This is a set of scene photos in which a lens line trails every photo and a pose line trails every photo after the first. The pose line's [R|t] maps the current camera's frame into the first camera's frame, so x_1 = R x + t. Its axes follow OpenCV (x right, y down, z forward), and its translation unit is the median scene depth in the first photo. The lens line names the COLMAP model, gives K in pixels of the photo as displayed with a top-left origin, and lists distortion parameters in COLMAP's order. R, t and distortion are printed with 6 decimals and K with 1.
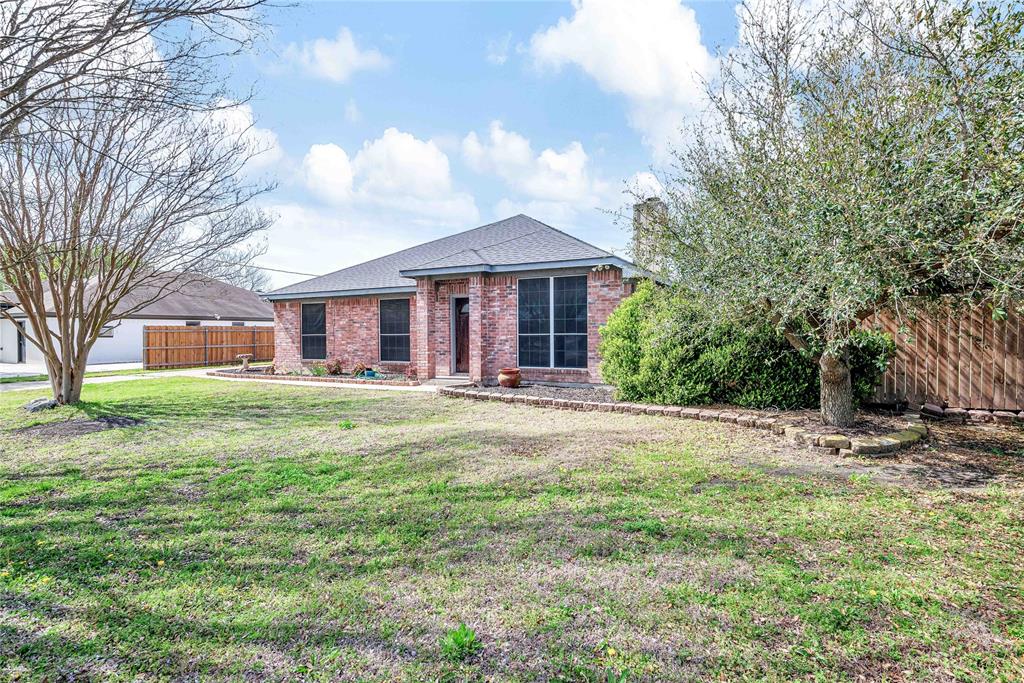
lens RADIAL K [[535.3, 0, 524.6], [0, 535.3, 331.5], [0, 0, 1]] dist [-0.002692, -0.000051]
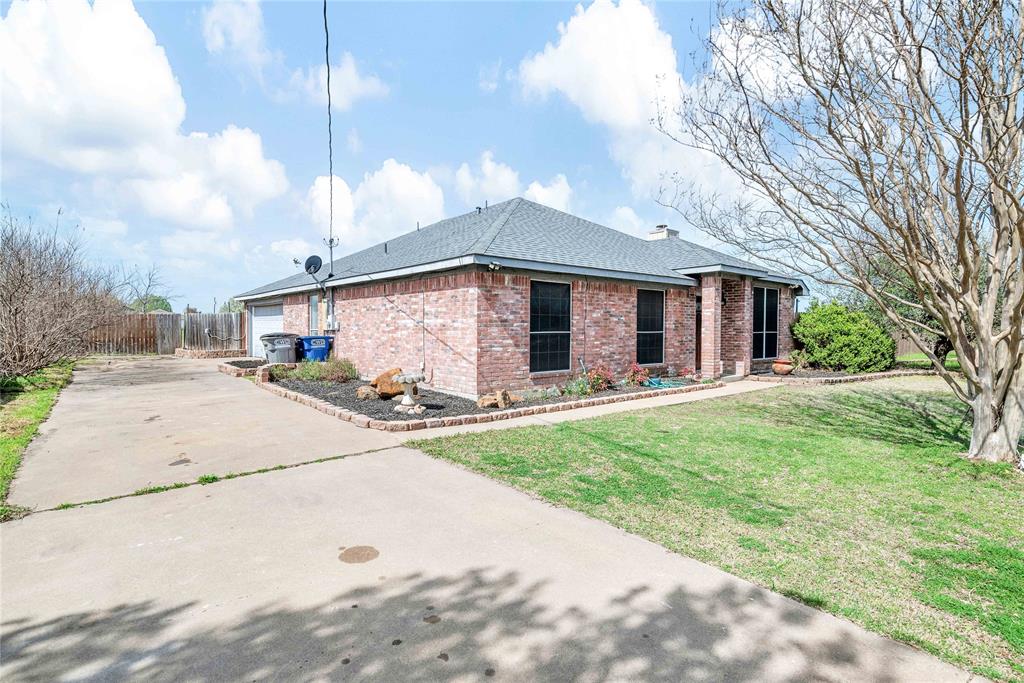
lens RADIAL K [[535.3, 0, 524.6], [0, 535.3, 331.5], [0, 0, 1]] dist [-0.002692, -0.000051]
pose [[0.348142, 0.003908, 0.937434, -1.041902], [-0.005228, 0.999984, -0.002227, 0.007322], [-0.937427, -0.004126, 0.348156, 0.851630]]
